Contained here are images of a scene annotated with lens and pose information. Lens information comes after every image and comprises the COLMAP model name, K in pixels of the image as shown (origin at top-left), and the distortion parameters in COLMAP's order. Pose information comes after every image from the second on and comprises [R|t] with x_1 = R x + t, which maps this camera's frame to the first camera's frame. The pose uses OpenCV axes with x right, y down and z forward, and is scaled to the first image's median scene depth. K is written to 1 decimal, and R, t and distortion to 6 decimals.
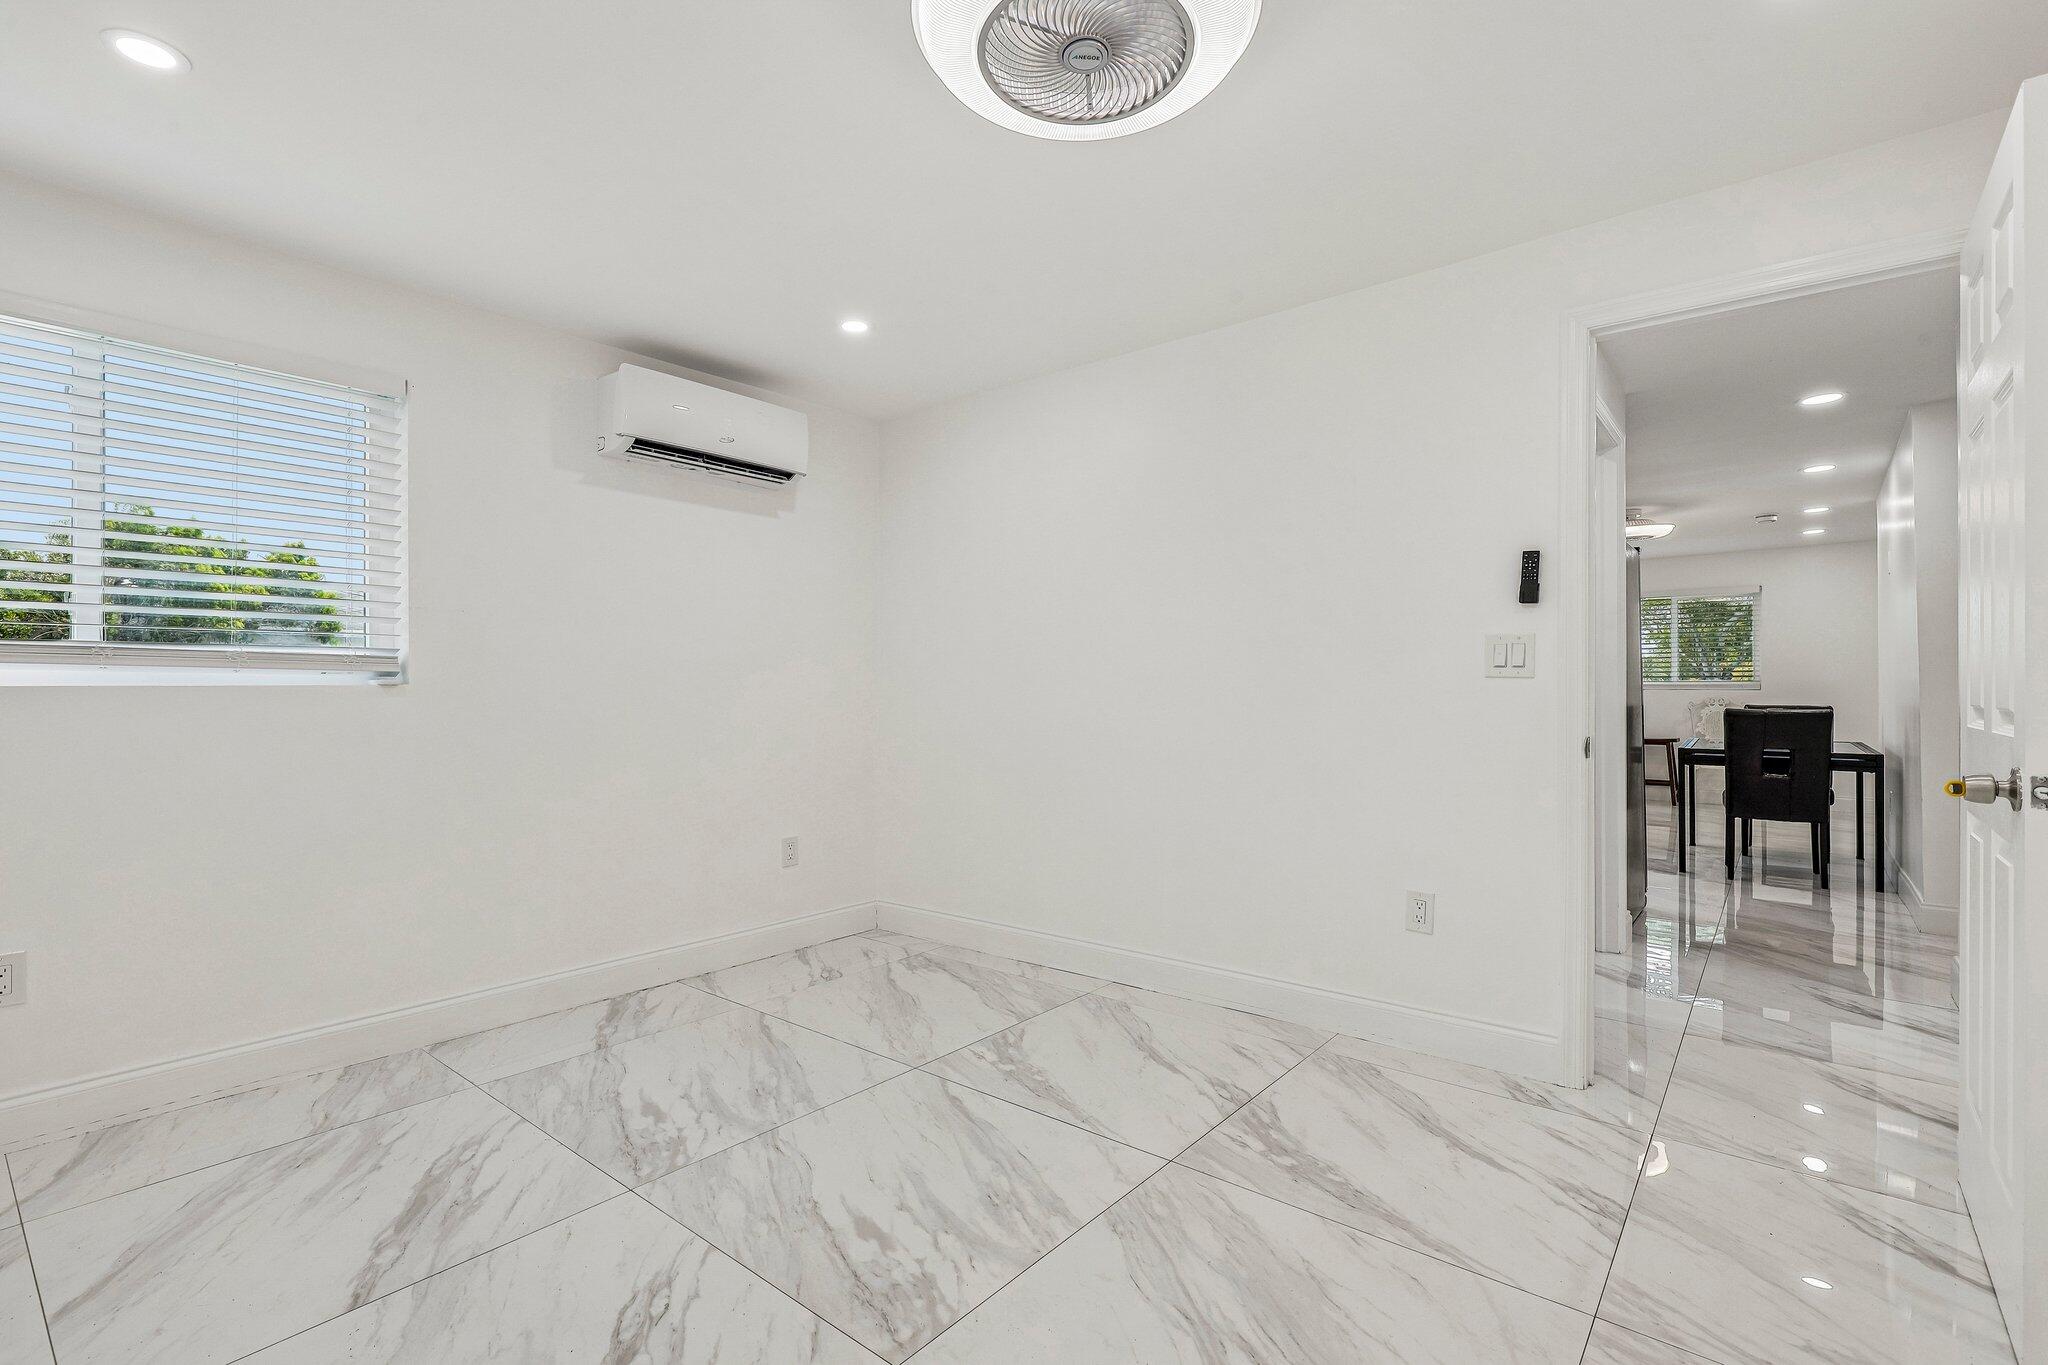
lens RADIAL K [[944.9, 0, 1022.0], [0, 944.9, 683.1], [0, 0, 1]] dist [-0.005473, 0.001200]
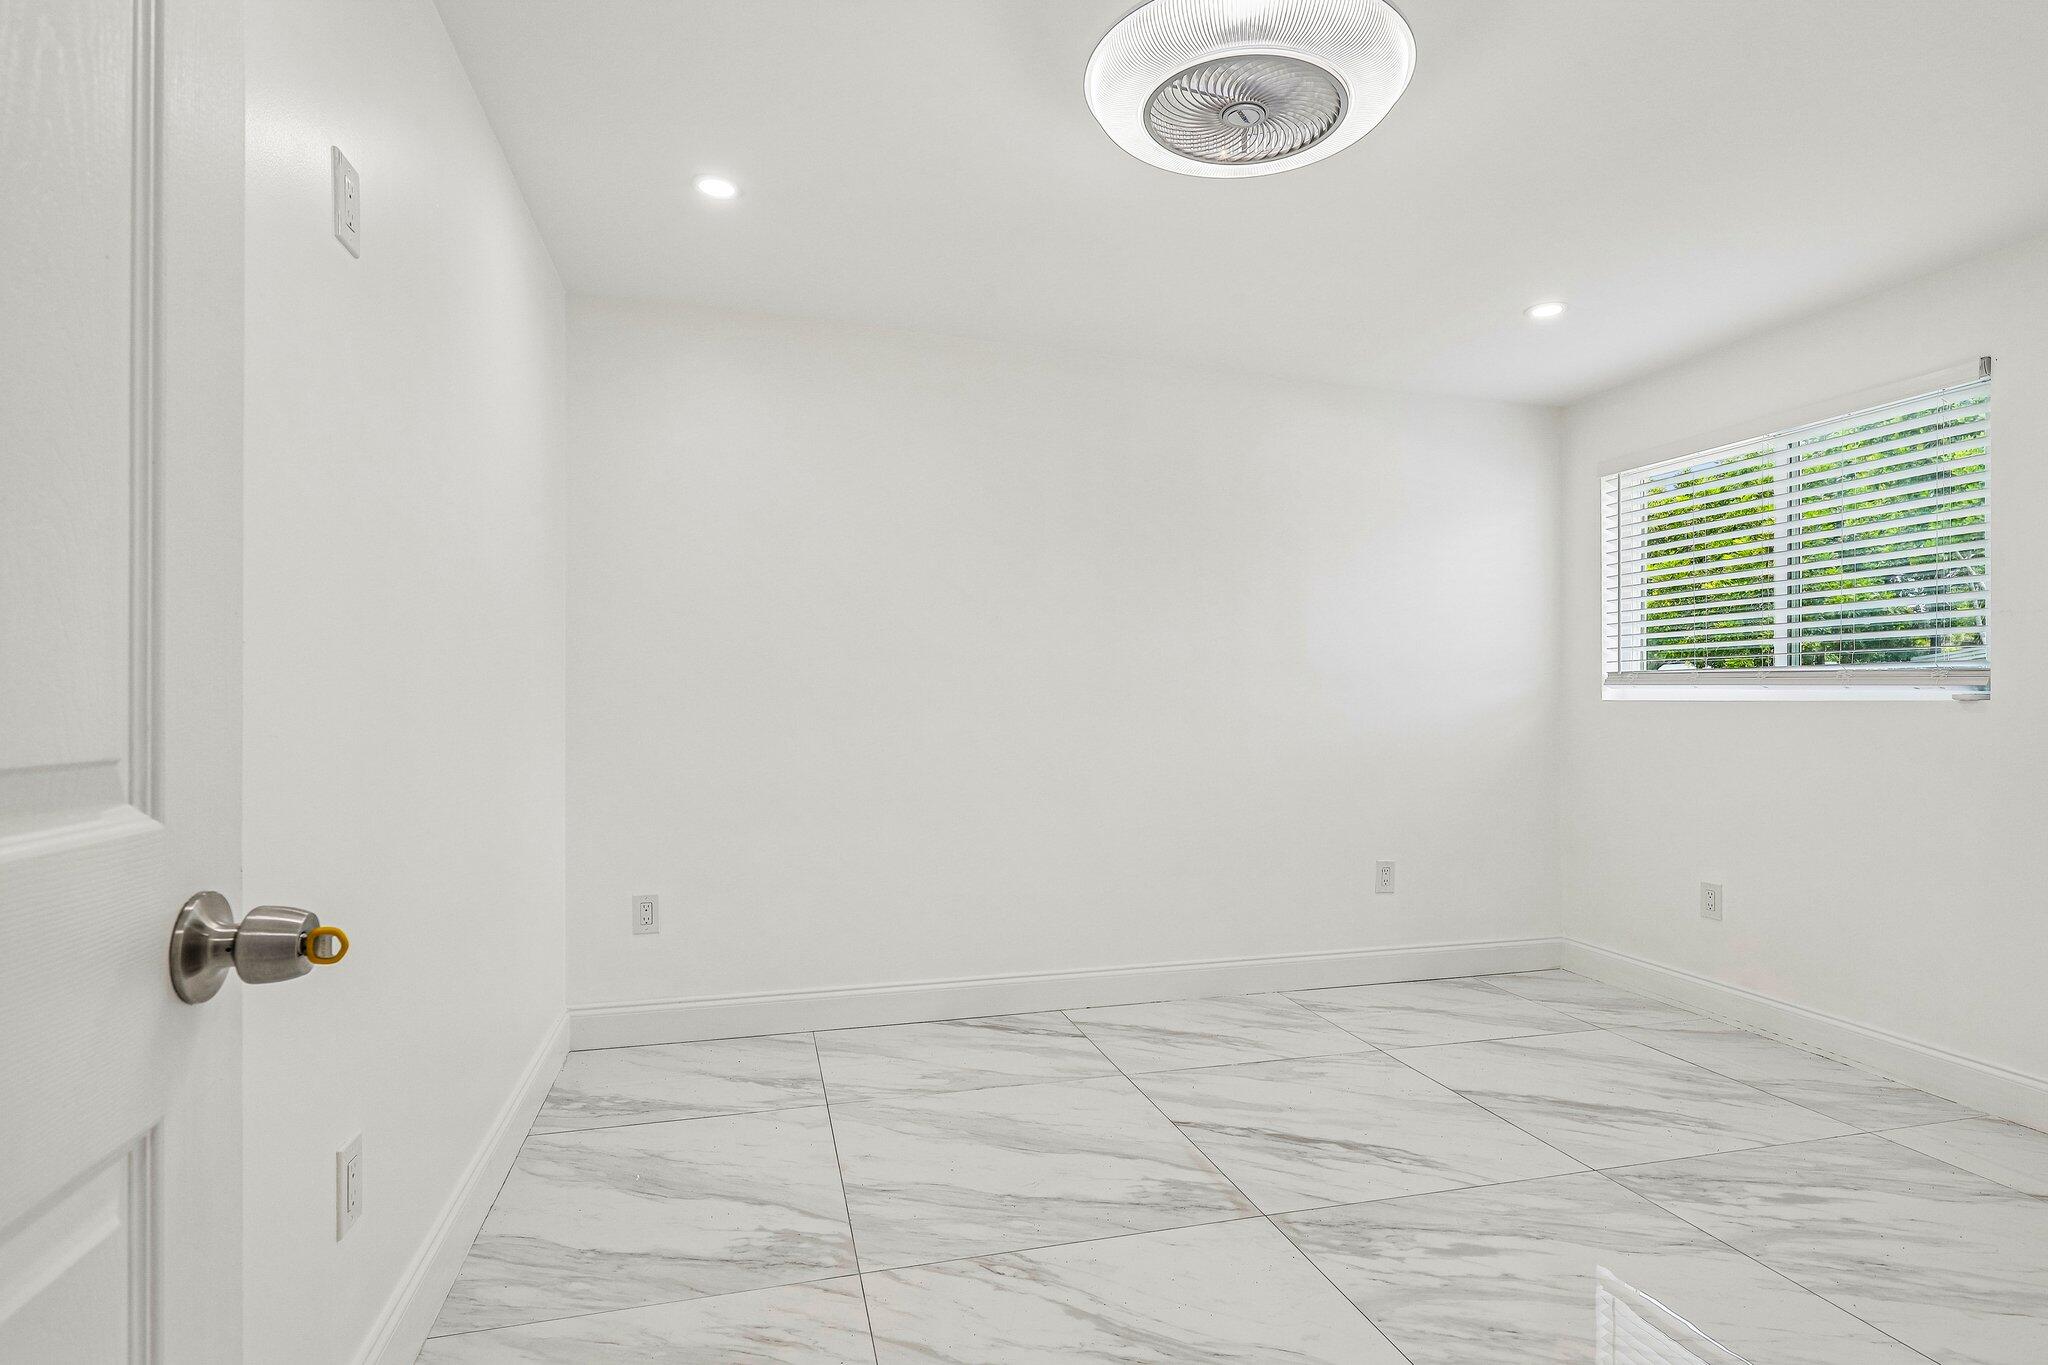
lens RADIAL K [[1019.0, 0, 1038.8], [0, 1019.0, 689.3], [0, 0, 1]] dist [-0.004377, -0.001183]
pose [[-0.574111, -0.006598, -0.818751, 0.886865], [0.003914, 0.999934, -0.010803, -0.001906], [0.818768, -0.009407, -0.574047, 1.129464]]
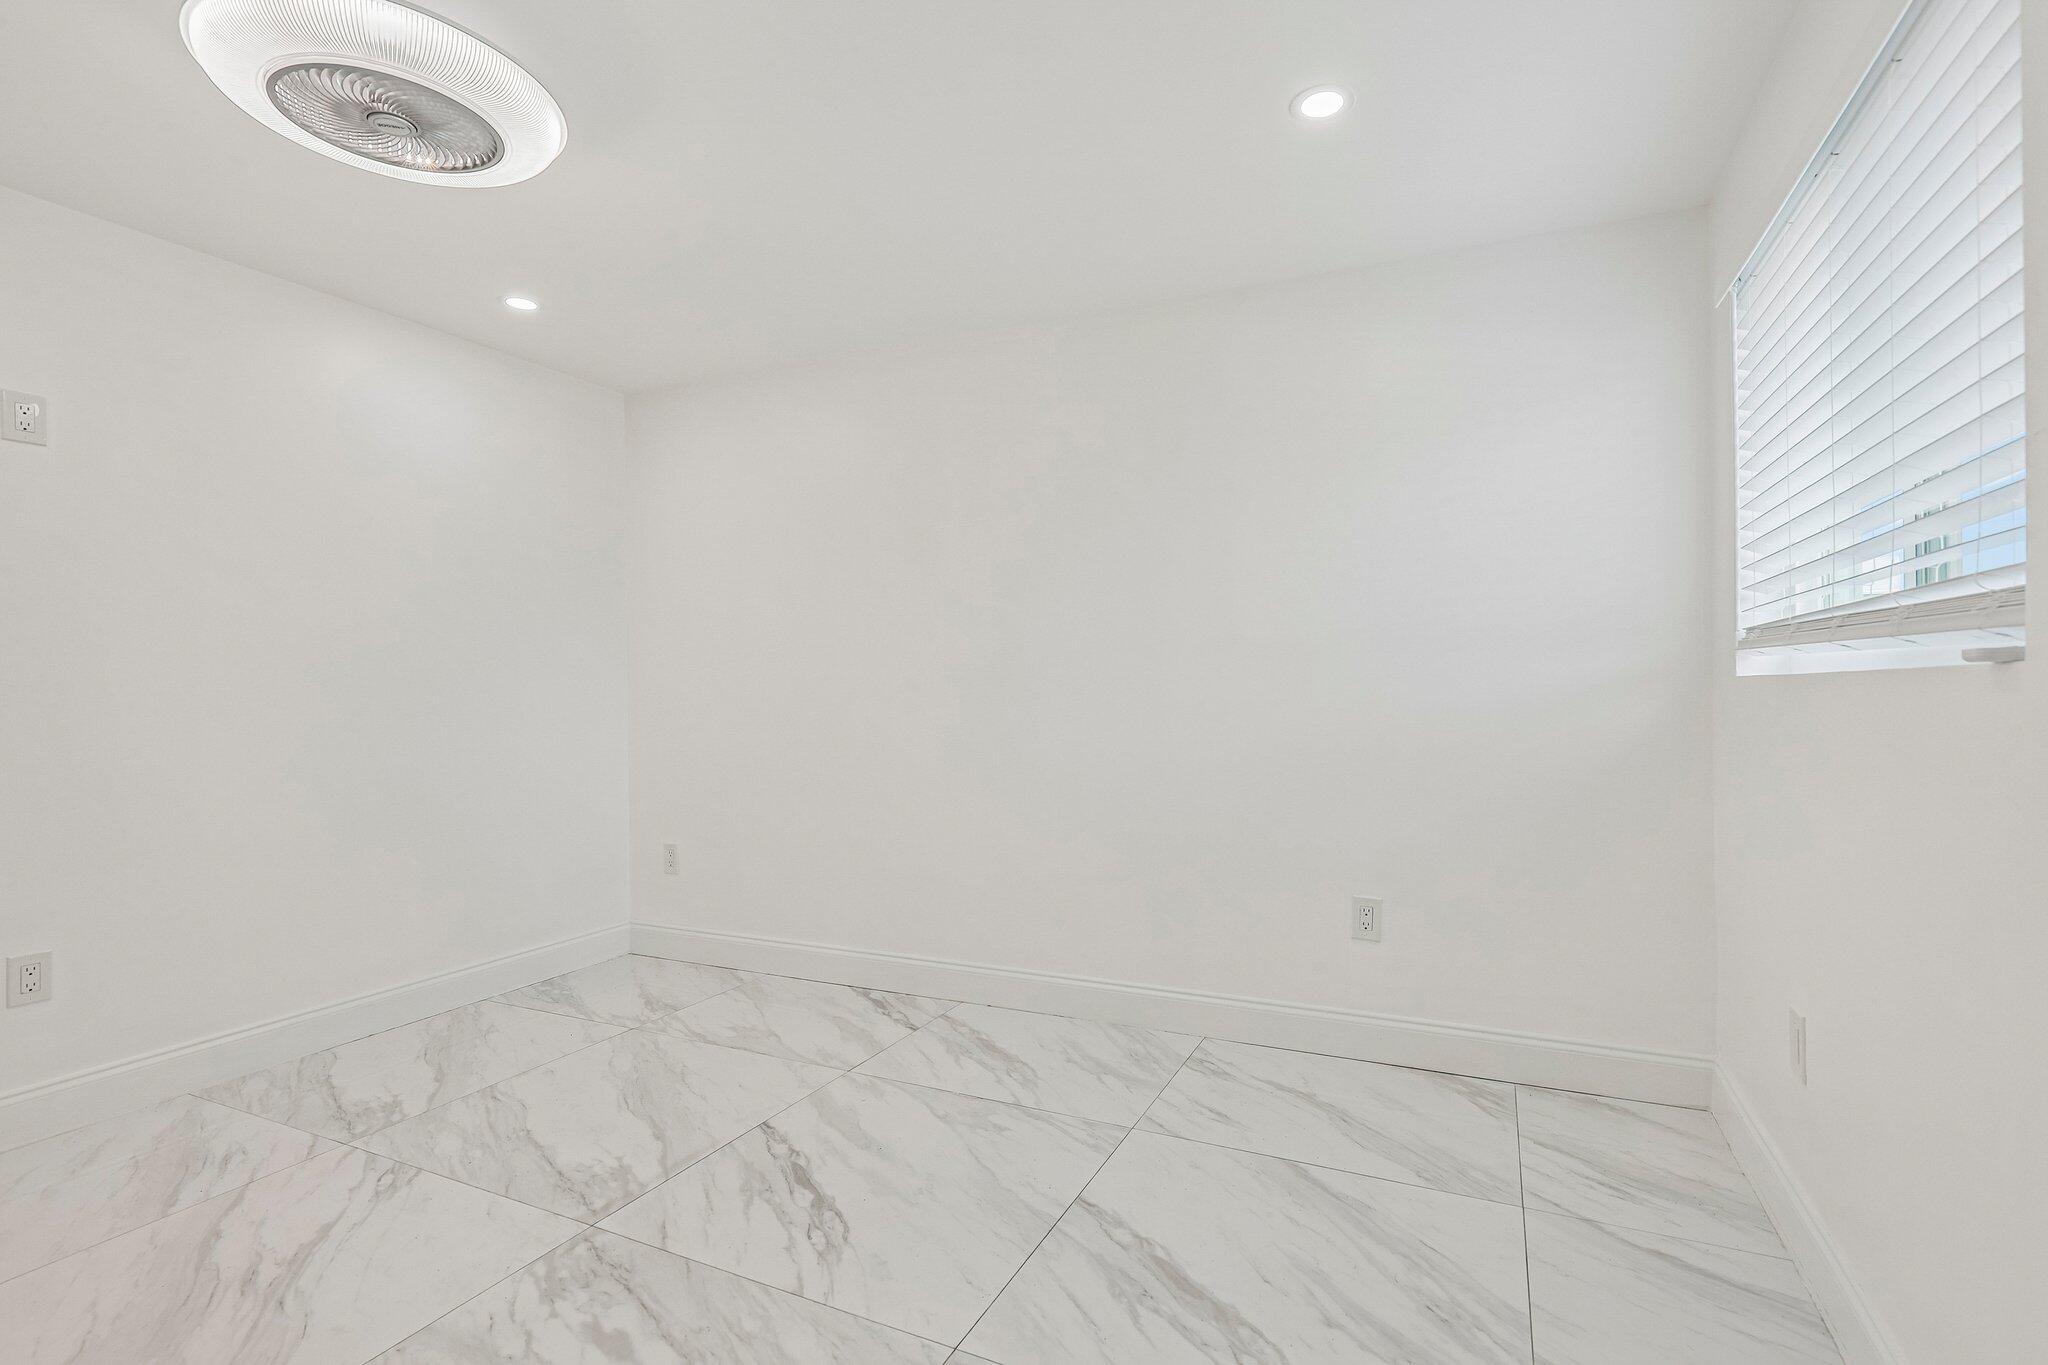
lens RADIAL K [[944.9, 0, 1050.5], [0, 944.9, 711.0], [0, 0, 1]] dist [-0.005473, 0.001200]
pose [[-0.964916, 0.016801, -0.262022, -0.293620], [0.012414, 0.999754, 0.018390, 0.013656], [0.262267, 0.014492, -0.964887, 1.707963]]
